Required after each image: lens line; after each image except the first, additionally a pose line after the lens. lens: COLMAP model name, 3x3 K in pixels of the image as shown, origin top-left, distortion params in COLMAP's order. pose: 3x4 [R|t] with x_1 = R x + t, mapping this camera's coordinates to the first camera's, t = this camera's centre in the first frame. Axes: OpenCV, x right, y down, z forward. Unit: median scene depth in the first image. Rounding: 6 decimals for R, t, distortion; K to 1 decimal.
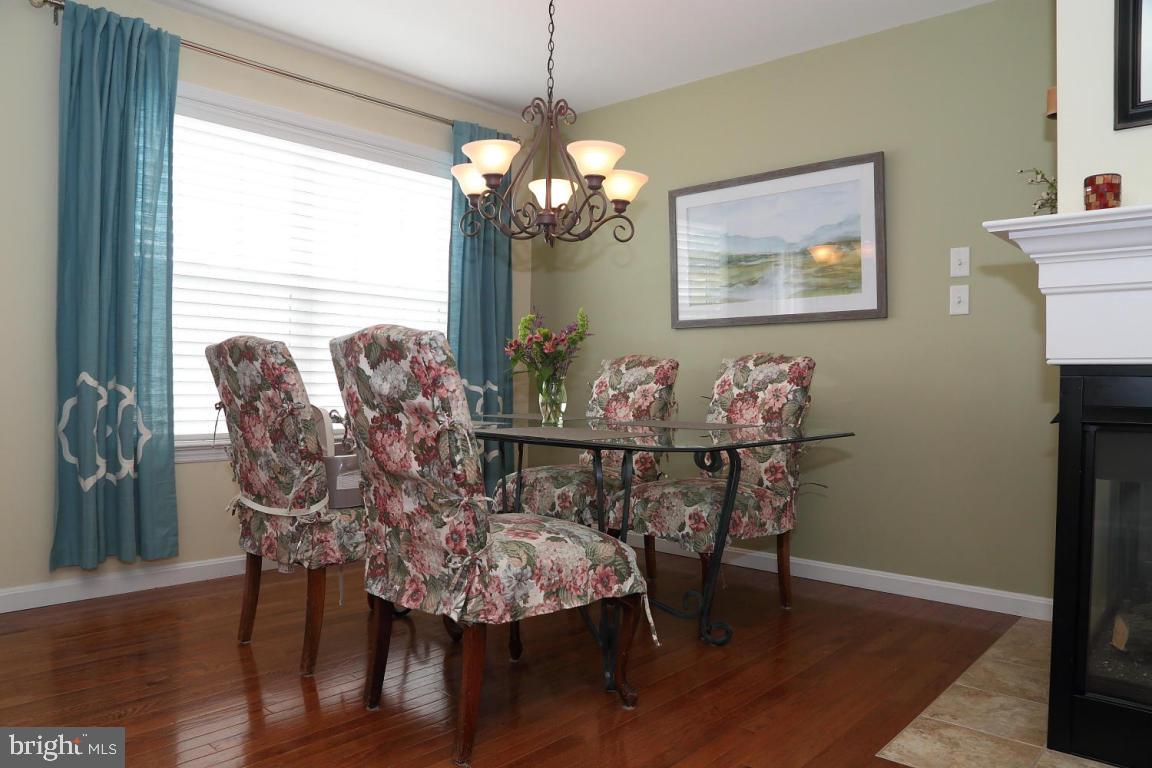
lens RADIAL K [[792.5, 0, 568.4], [0, 792.5, 388.6], [0, 0, 1]] dist [-0.092153, 0.037519]
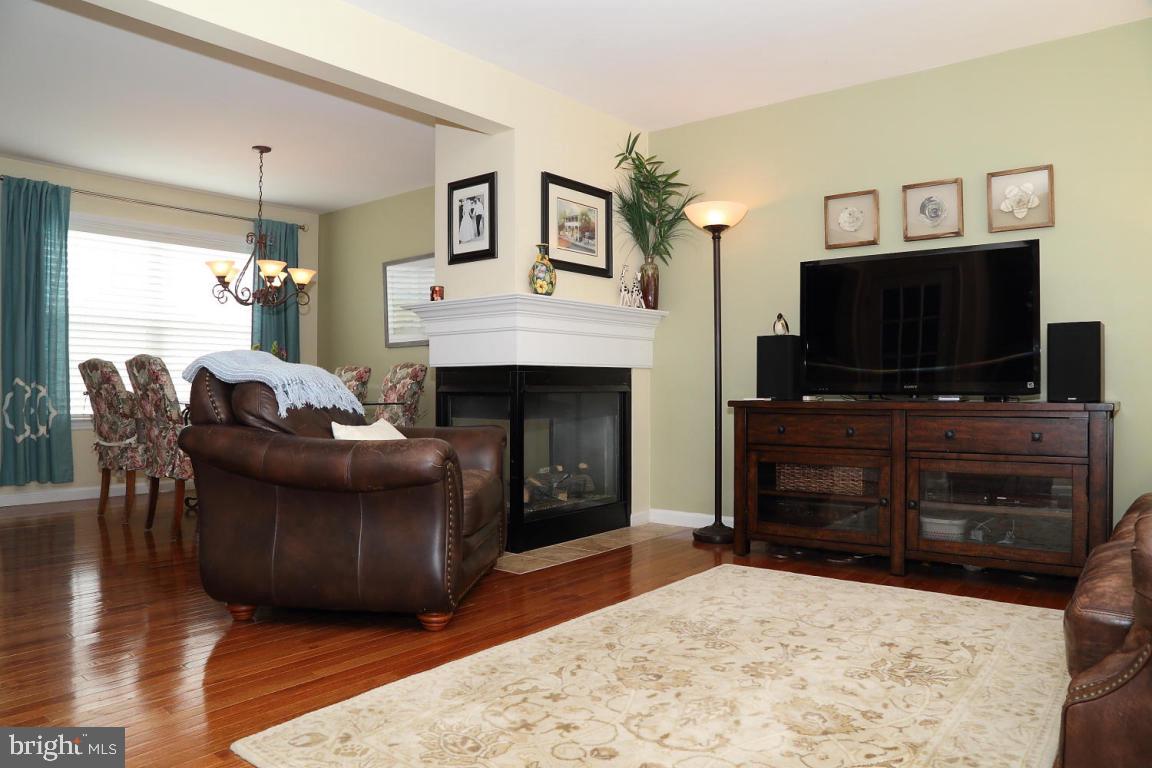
lens RADIAL K [[792.5, 0, 565.9], [0, 792.5, 390.4], [0, 0, 1]] dist [-0.092153, 0.037519]
pose [[0.998753, -0.012948, 0.048216, 0.560076], [0.013288, 0.999889, -0.006740, 0.036284], [-0.048124, 0.007372, 0.998814, -0.837177]]
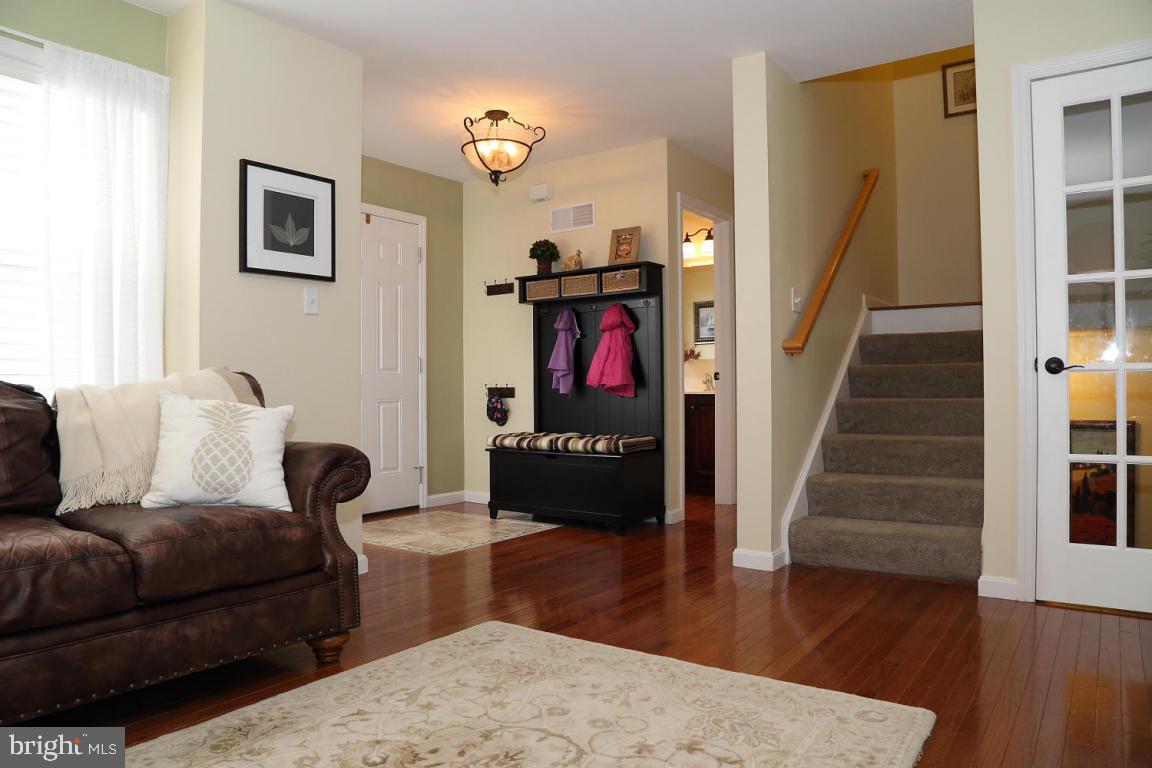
lens RADIAL K [[792.5, 0, 565.3], [0, 792.5, 381.6], [0, 0, 1]] dist [-0.092153, 0.037519]
pose [[-0.993278, -0.004019, -0.115682, 0.727769], [-0.003303, 0.999974, -0.006377, 0.024069], [0.115704, -0.005952, -0.993266, 0.465458]]
